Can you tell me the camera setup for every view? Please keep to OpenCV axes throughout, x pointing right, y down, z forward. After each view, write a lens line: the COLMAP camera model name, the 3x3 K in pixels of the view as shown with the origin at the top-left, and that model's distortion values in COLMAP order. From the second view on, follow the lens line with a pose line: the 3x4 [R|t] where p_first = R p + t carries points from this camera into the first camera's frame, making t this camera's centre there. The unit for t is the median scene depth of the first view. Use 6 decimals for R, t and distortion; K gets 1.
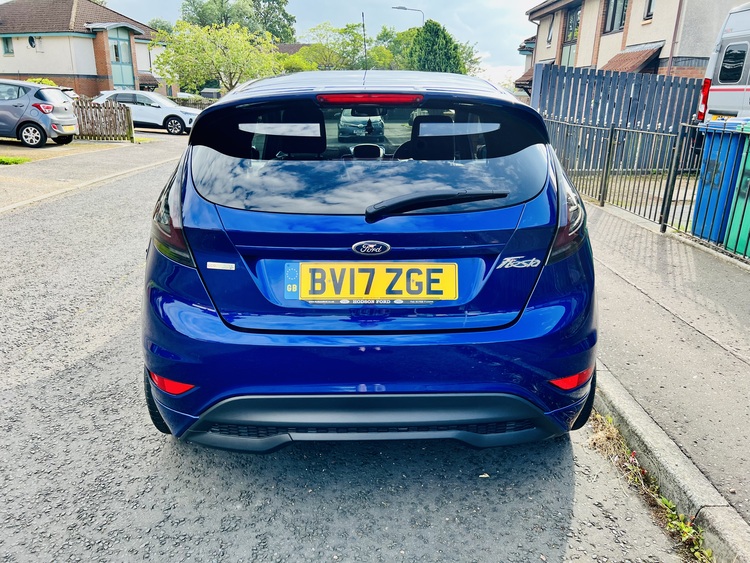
lens RADIAL K [[563.8, 0, 379.4], [0, 563.8, 271.6], [0, 0, 1]] dist [0.059348, -0.063657]
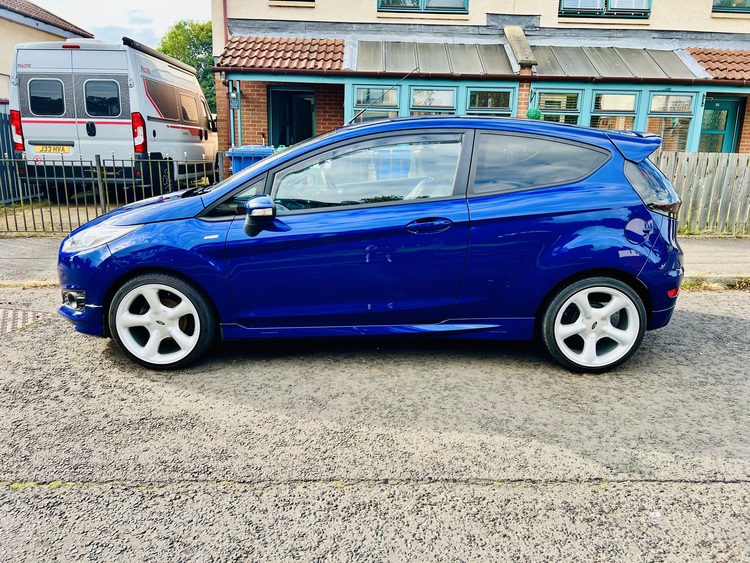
lens RADIAL K [[563.8, 0, 379.4], [0, 563.8, 271.6], [0, 0, 1]] dist [0.059348, -0.063657]
pose [[0.022645, -0.241627, 0.970105, -0.434322], [0.286113, 0.931334, 0.225292, -0.109013], [-0.957928, 0.272458, 0.090222, 0.349001]]
